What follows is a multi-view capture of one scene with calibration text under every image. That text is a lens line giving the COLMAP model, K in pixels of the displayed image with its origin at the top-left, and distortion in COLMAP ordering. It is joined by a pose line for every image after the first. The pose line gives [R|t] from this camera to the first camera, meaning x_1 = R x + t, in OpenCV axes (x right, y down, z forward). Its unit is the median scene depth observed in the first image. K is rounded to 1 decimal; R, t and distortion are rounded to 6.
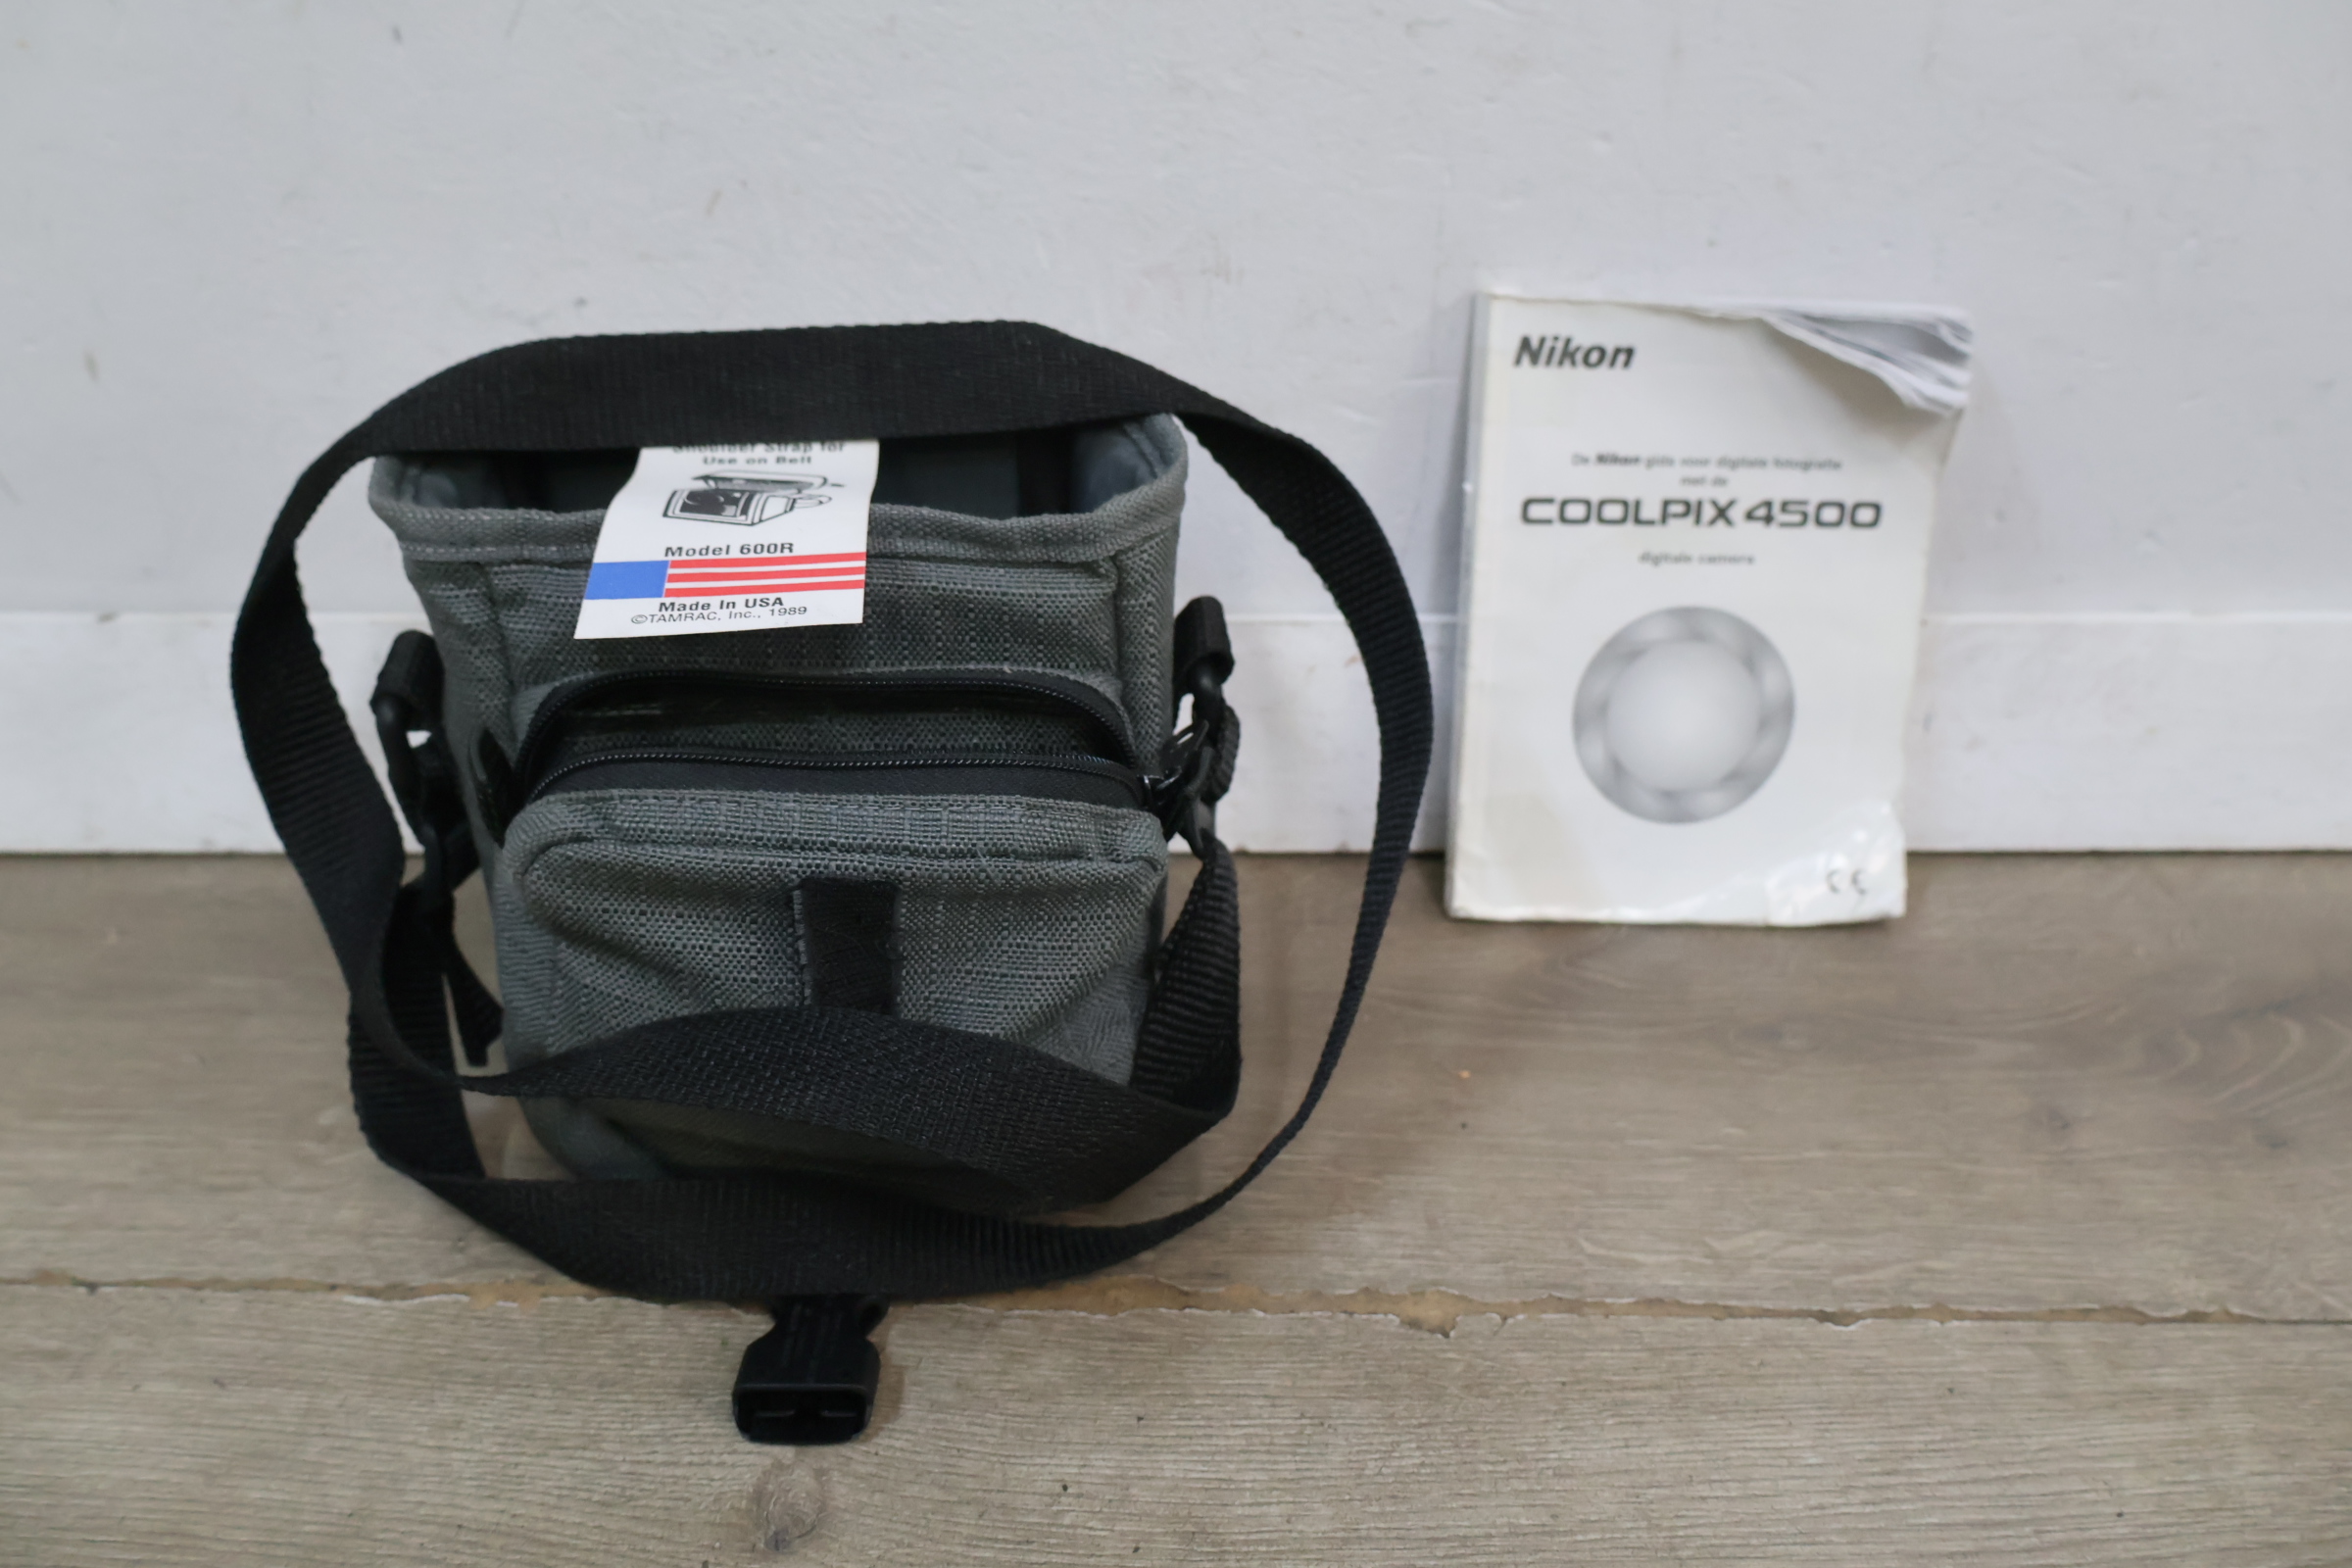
lens RADIAL K [[2068.7, 0, 1163.4], [0, 2068.7, 785.1], [0, 0, 1]] dist [0.015950, -0.008593]
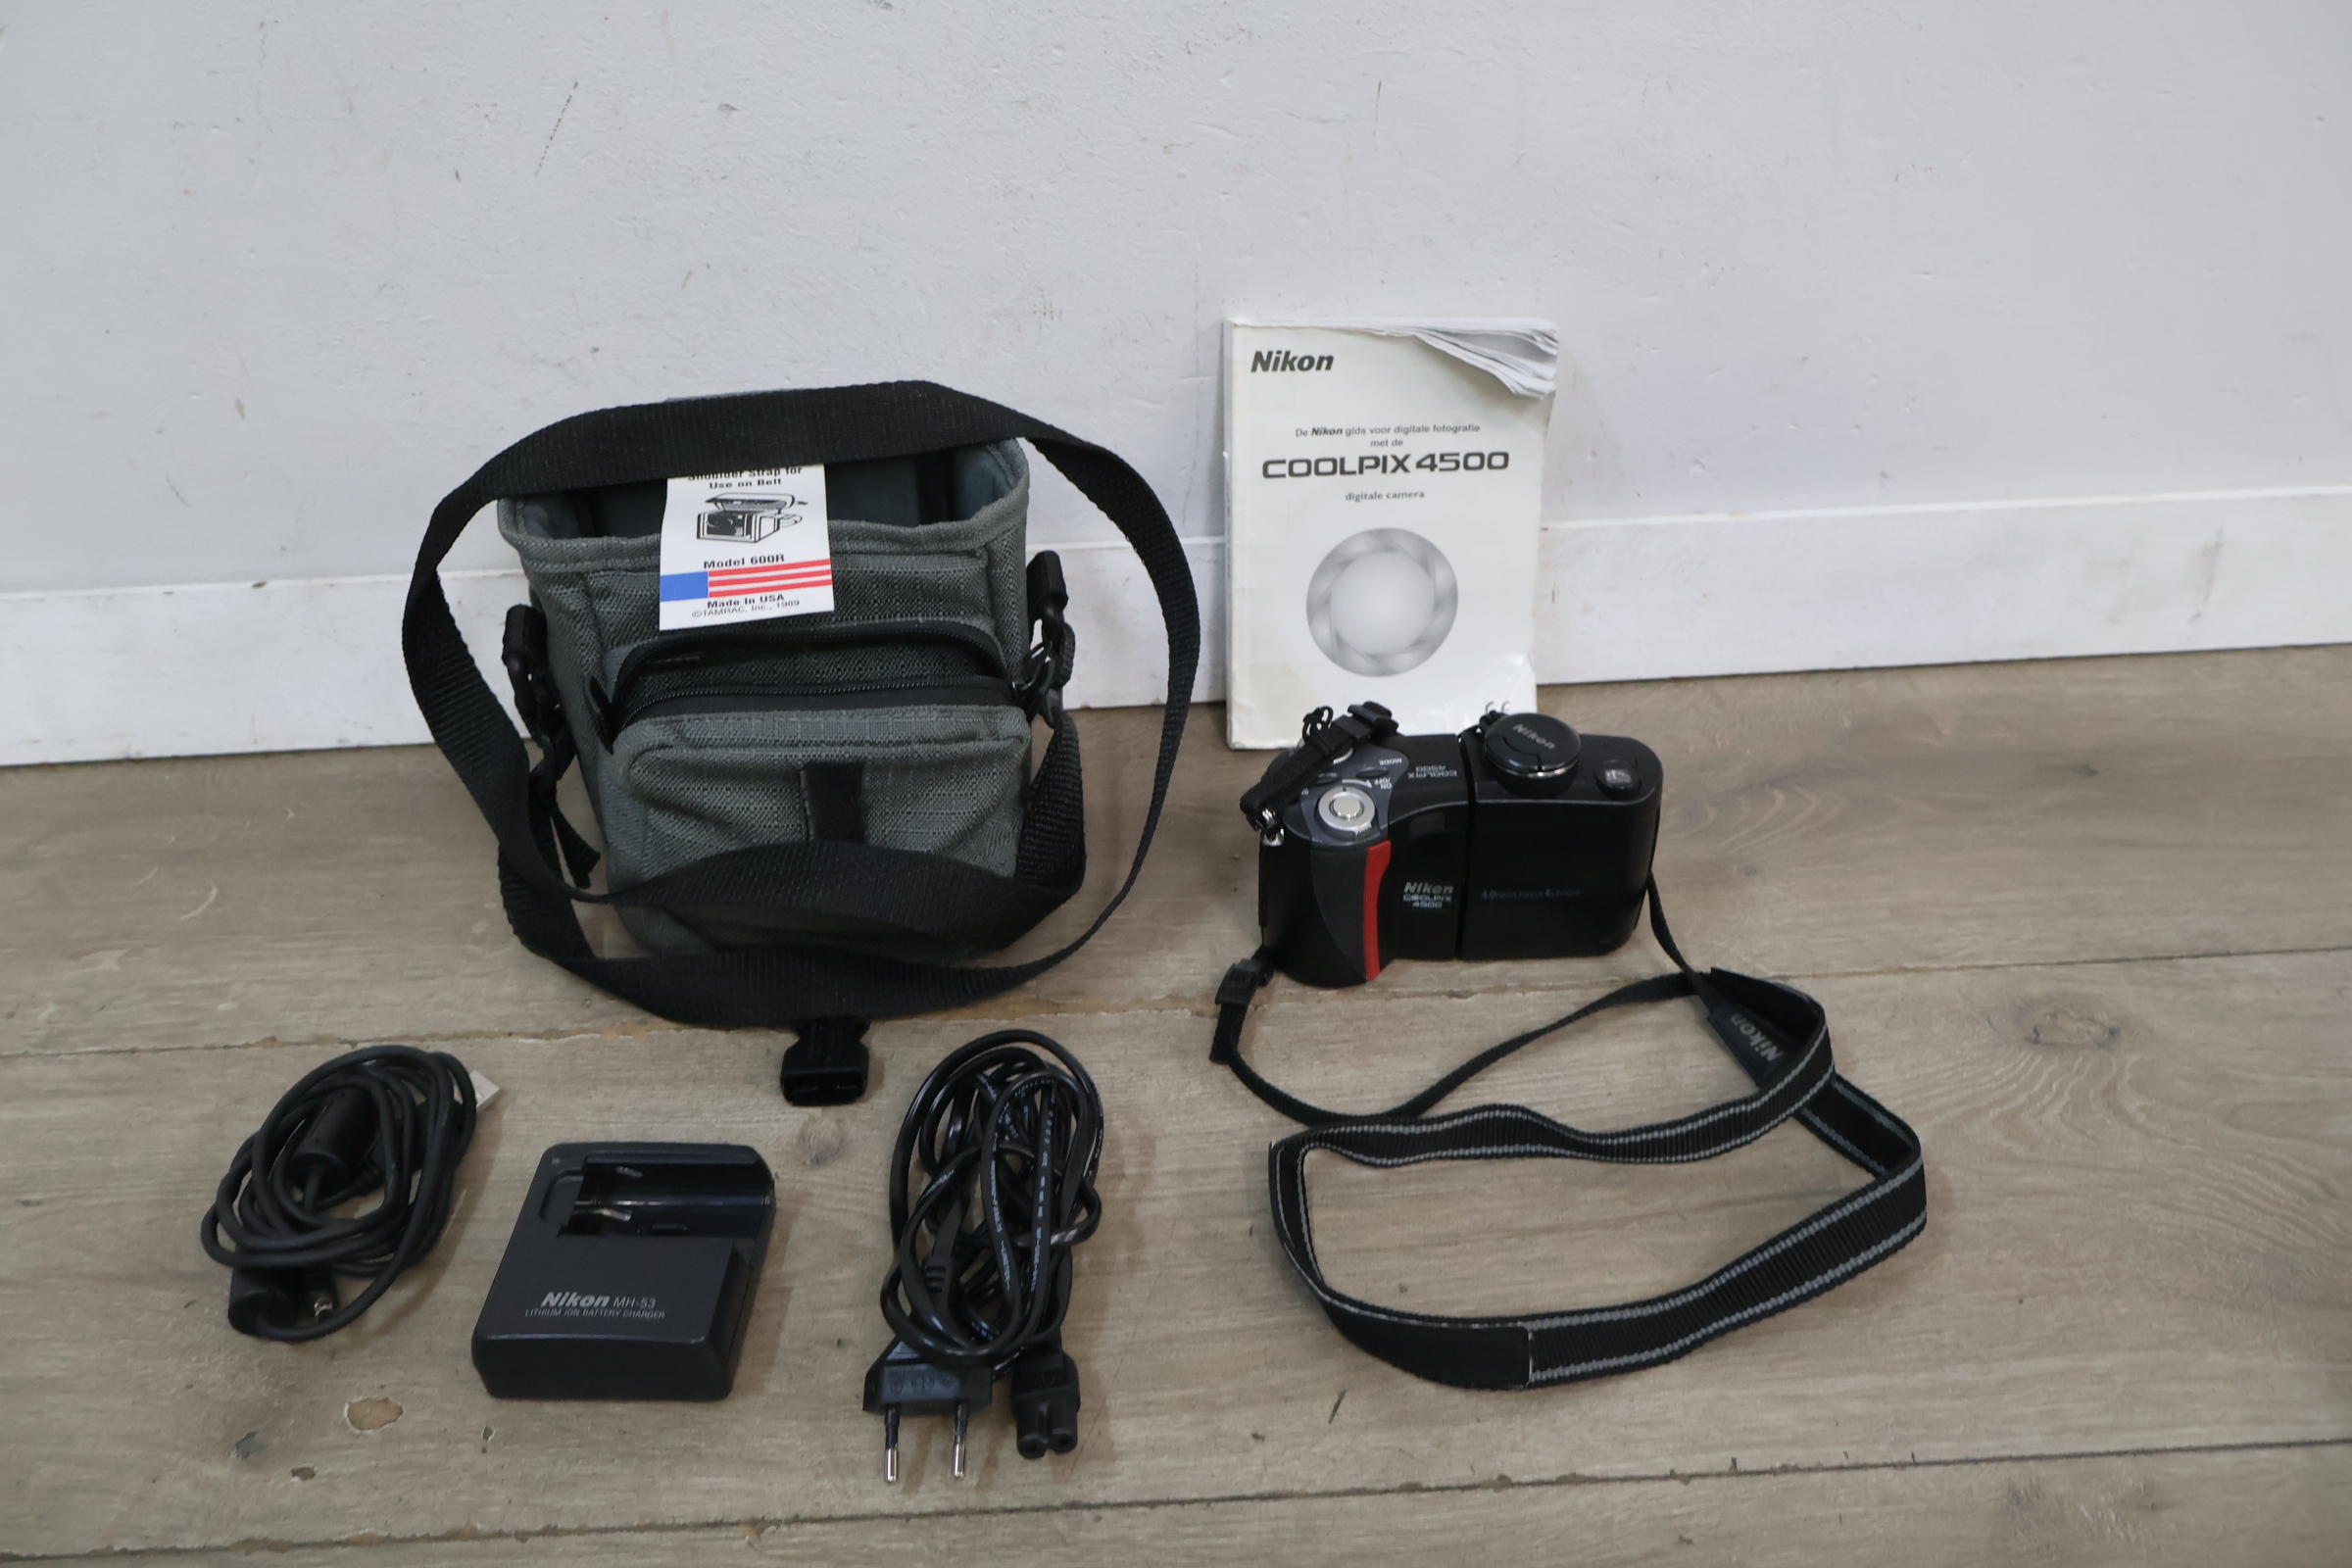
lens RADIAL K [[2068.7, 0, 1157.0], [0, 2068.7, 801.8], [0, 0, 1]] dist [0.015950, -0.008593]
pose [[0.997217, -0.054639, 0.050714, 0.012879], [0.048492, 0.992134, 0.115404, -0.074131], [-0.056620, -0.112623, 0.992023, -0.471392]]
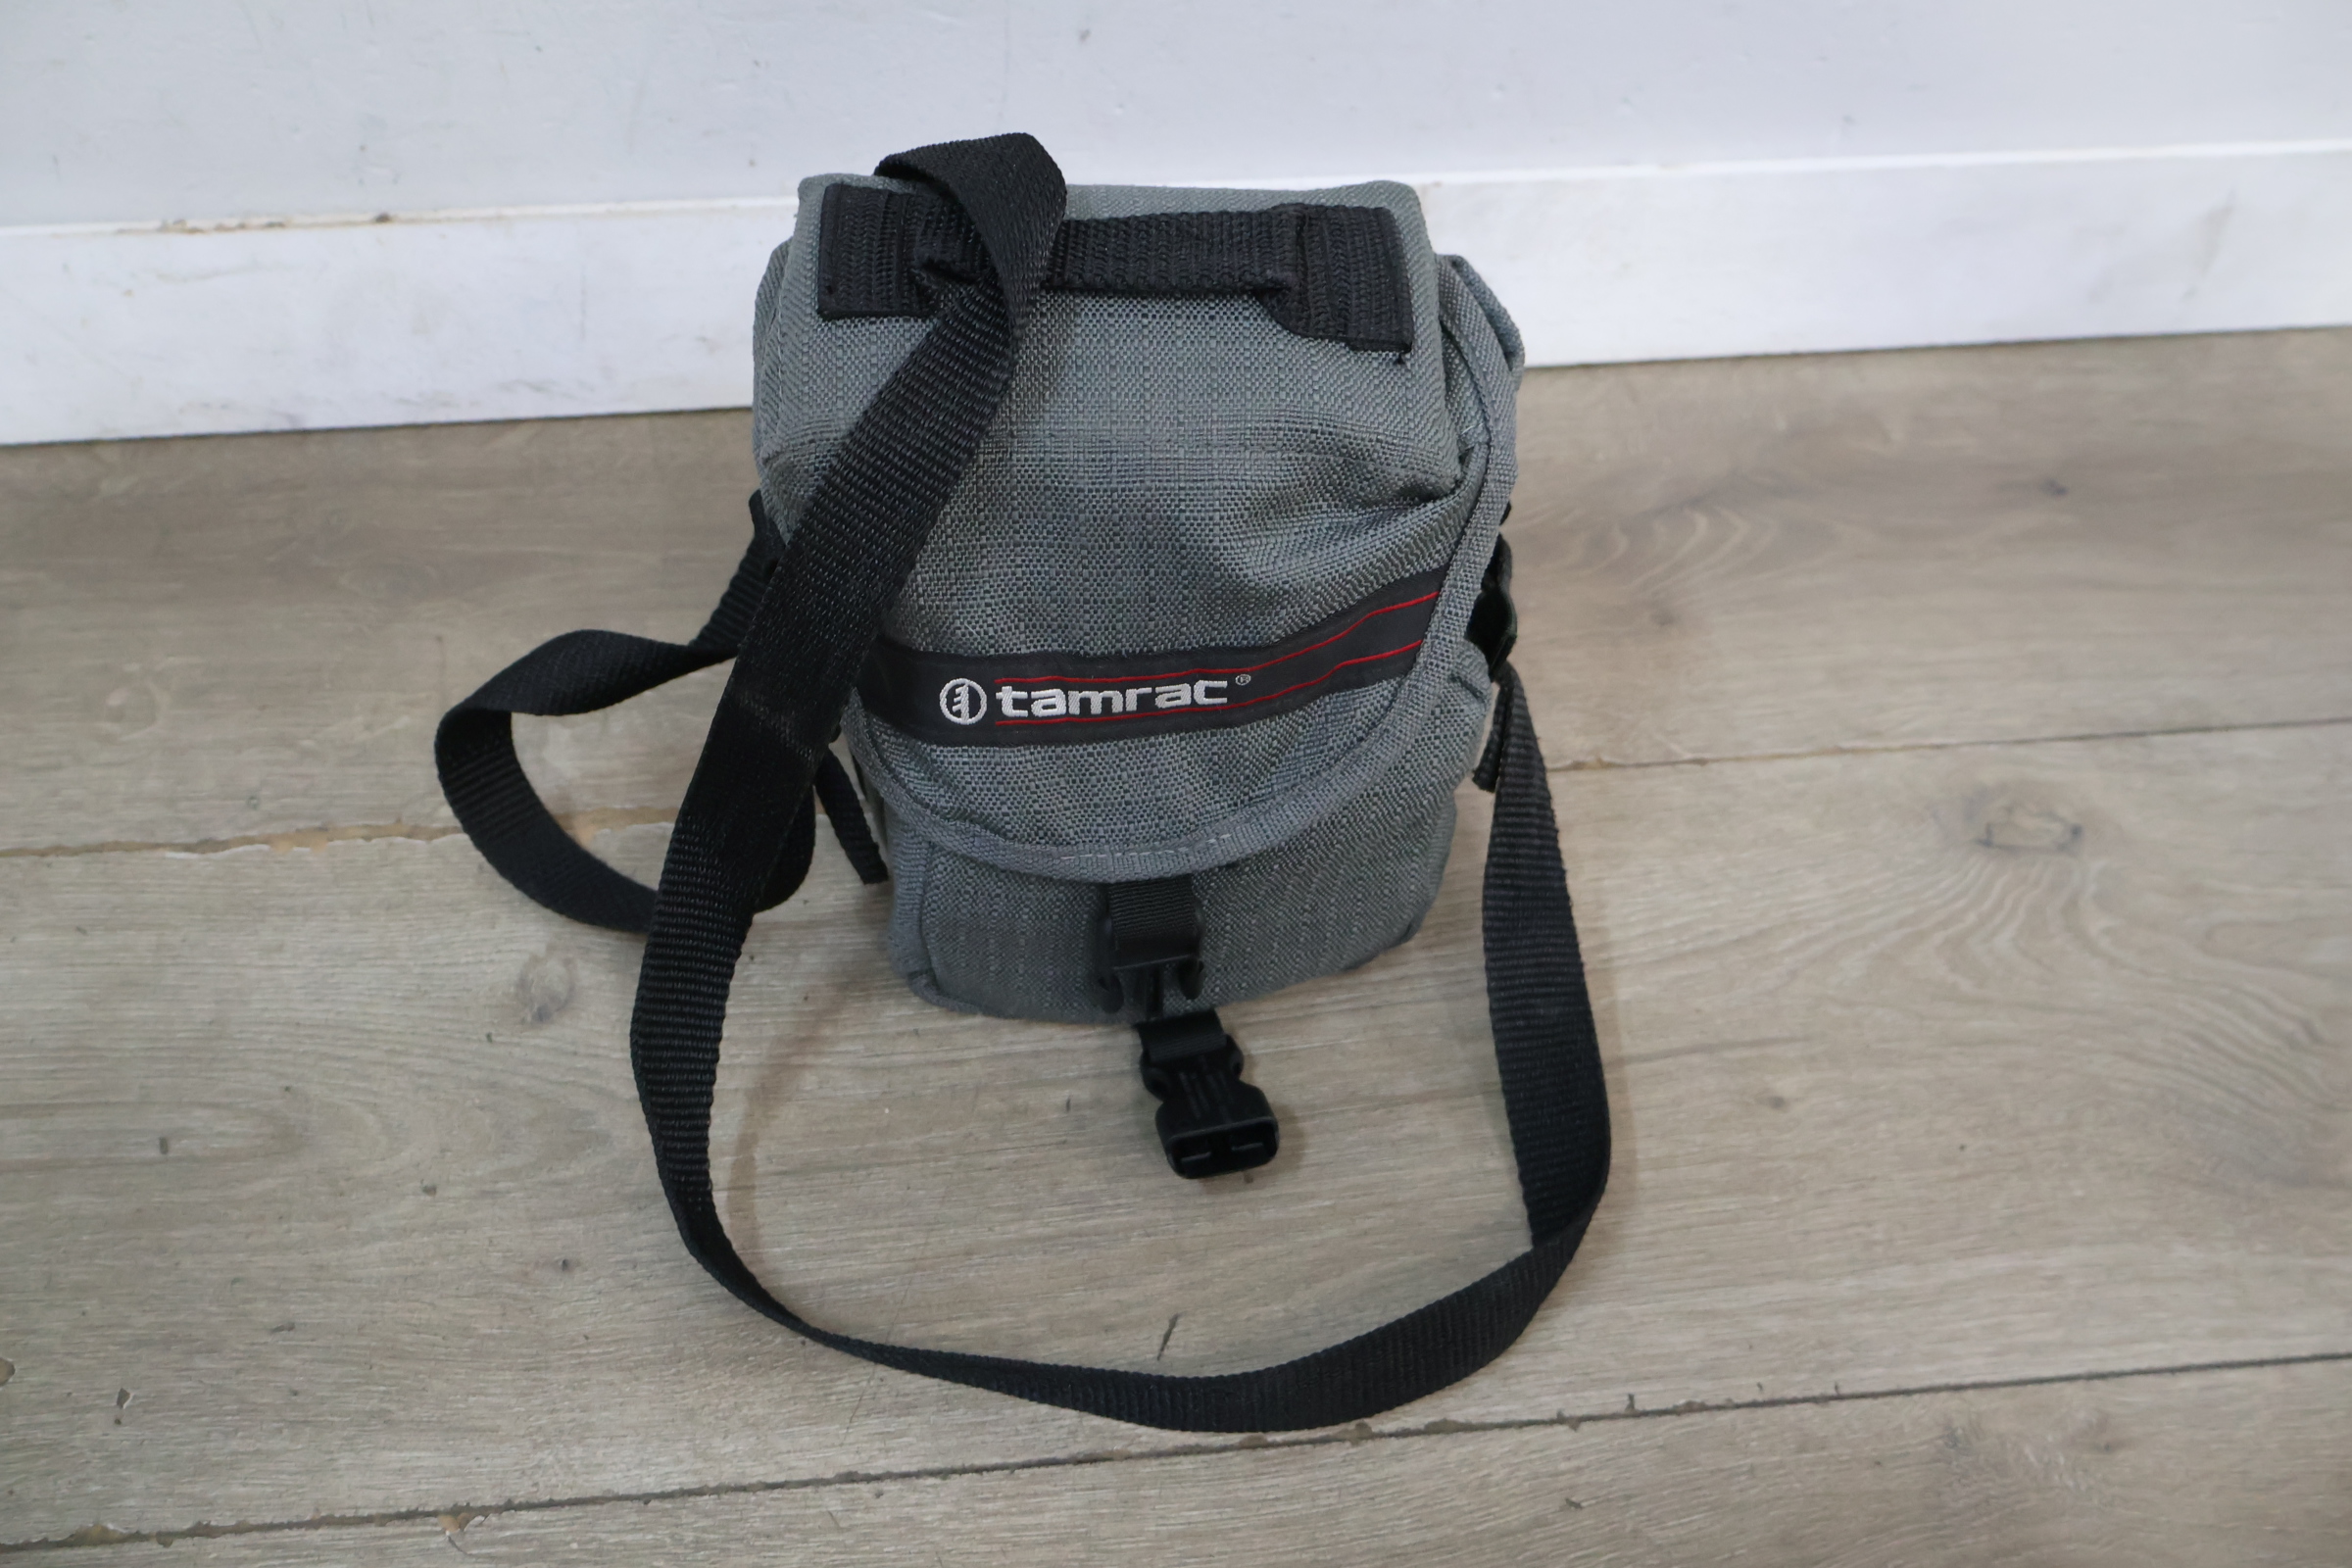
lens RADIAL K [[2068.7, 0, 1164.5], [0, 2068.7, 797.5], [0, 0, 1]] dist [0.015950, -0.008593]
pose [[0.991323, -0.074817, 0.108078, 0.062573], [0.035265, 0.943448, 0.329641, -0.153127], [-0.126629, -0.322969, 0.937900, -0.213092]]
